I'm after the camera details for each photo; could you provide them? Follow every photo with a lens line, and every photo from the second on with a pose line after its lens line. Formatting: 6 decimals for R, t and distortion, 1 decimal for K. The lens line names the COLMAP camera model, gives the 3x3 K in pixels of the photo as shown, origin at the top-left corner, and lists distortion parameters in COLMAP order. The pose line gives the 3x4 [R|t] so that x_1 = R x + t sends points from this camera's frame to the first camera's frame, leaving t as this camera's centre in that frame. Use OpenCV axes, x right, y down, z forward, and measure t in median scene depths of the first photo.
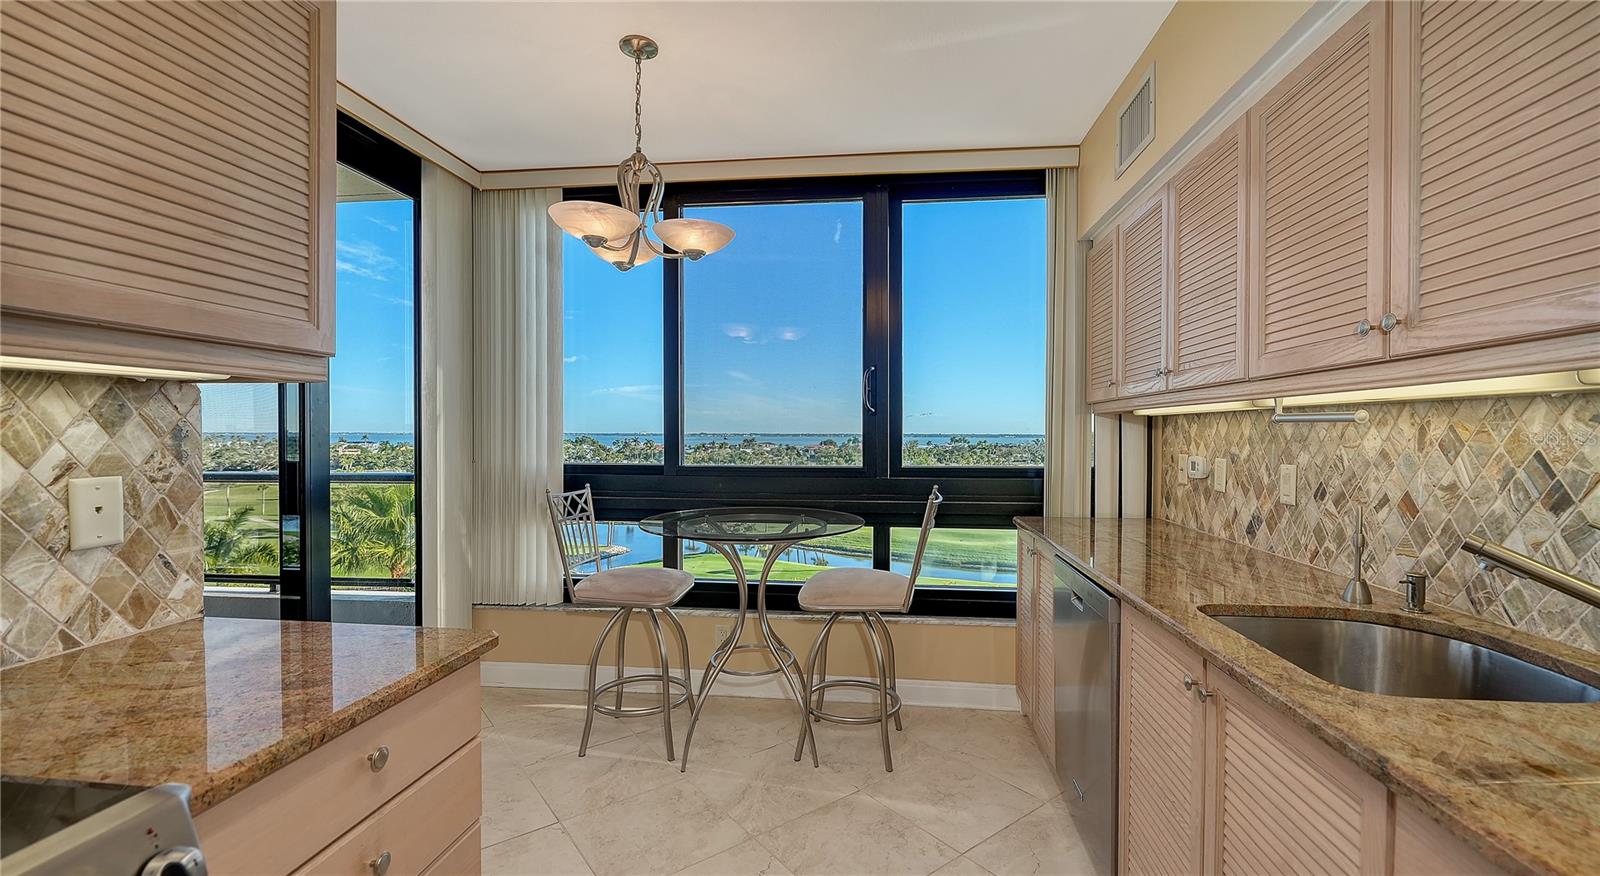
lens RADIAL K [[672.7, 0, 799.7], [0, 672.7, 443.9], [0, 0, 1]] dist [0.002566, -0.000648]
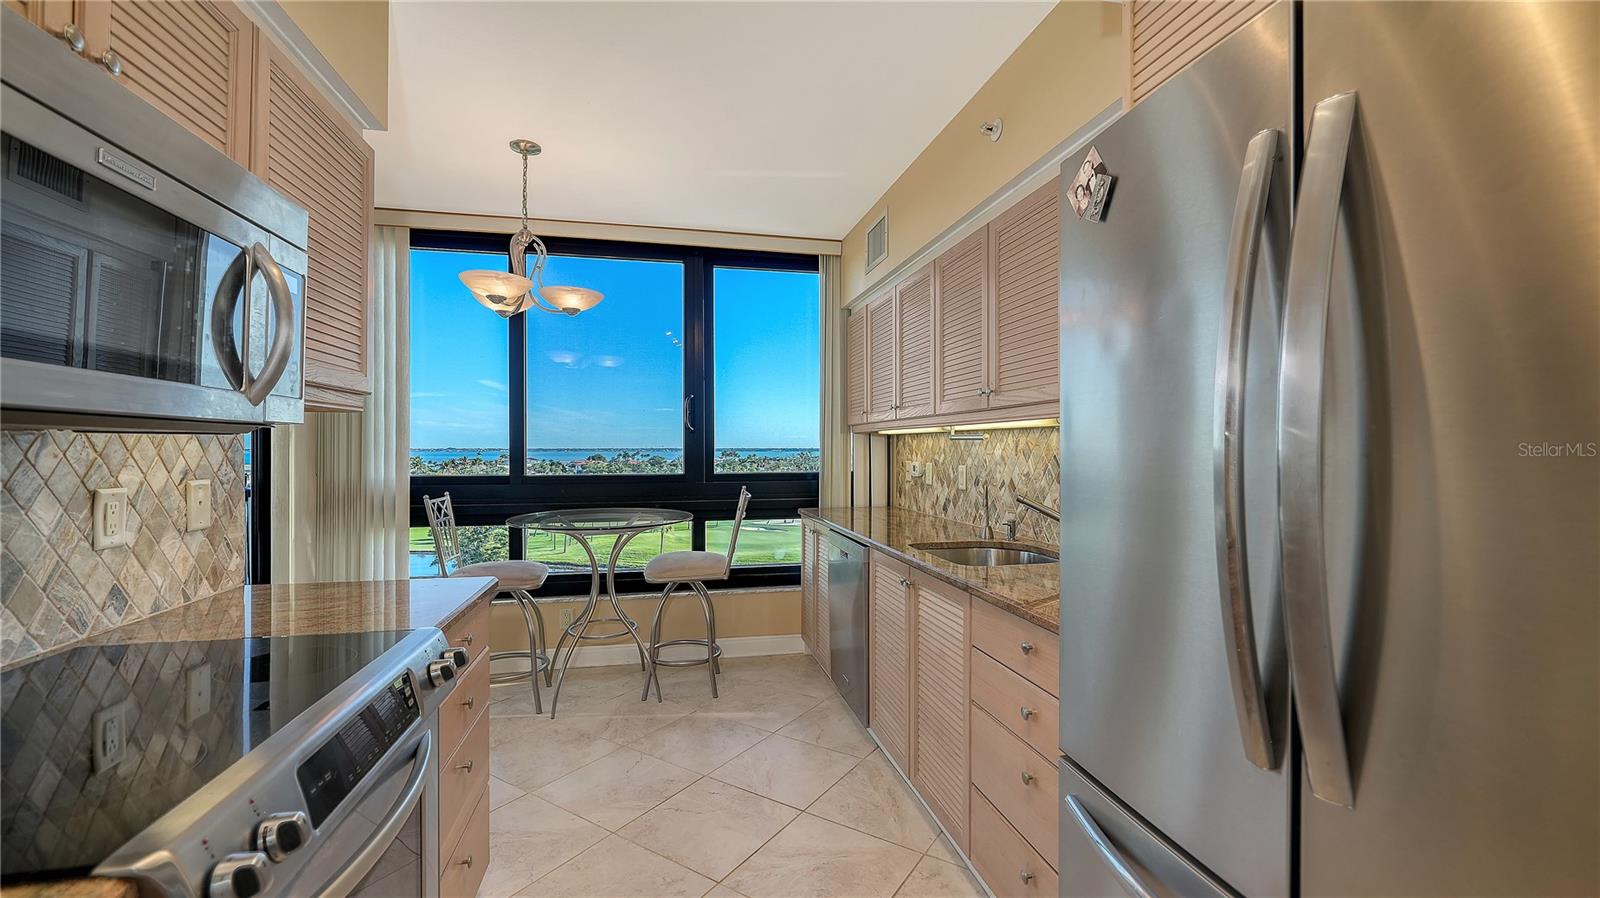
lens RADIAL K [[676.1, 0, 784.9], [0, 676.1, 453.1], [0, 0, 1]] dist [0.001530, 0.000189]
pose [[0.951010, -0.006079, 0.309099, -0.147798], [0.008469, 0.999944, -0.006389, 0.005732], [-0.309043, 0.008693, 0.951008, -0.328654]]
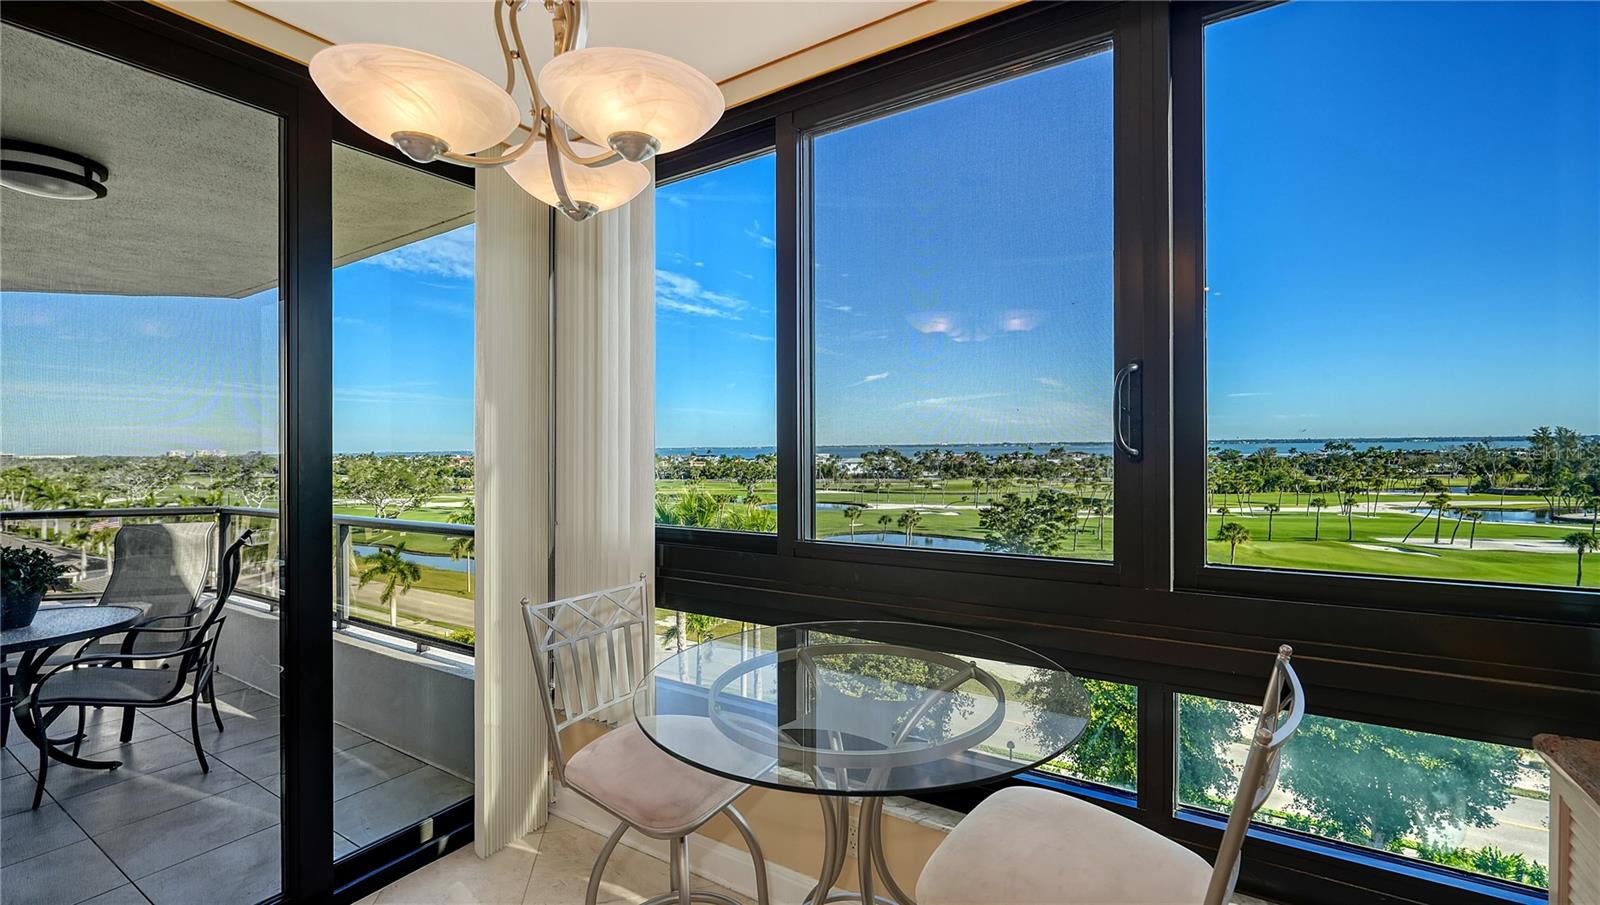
lens RADIAL K [[680.2, 0, 801.9], [0, 680.2, 450.2], [0, 0, 1]] dist [0.004916, 0.000564]
pose [[0.907349, -0.013033, -0.420177, 0.119809], [0.010086, 0.999906, -0.009236, -0.060017], [0.420258, 0.004143, 0.907395, 0.538270]]
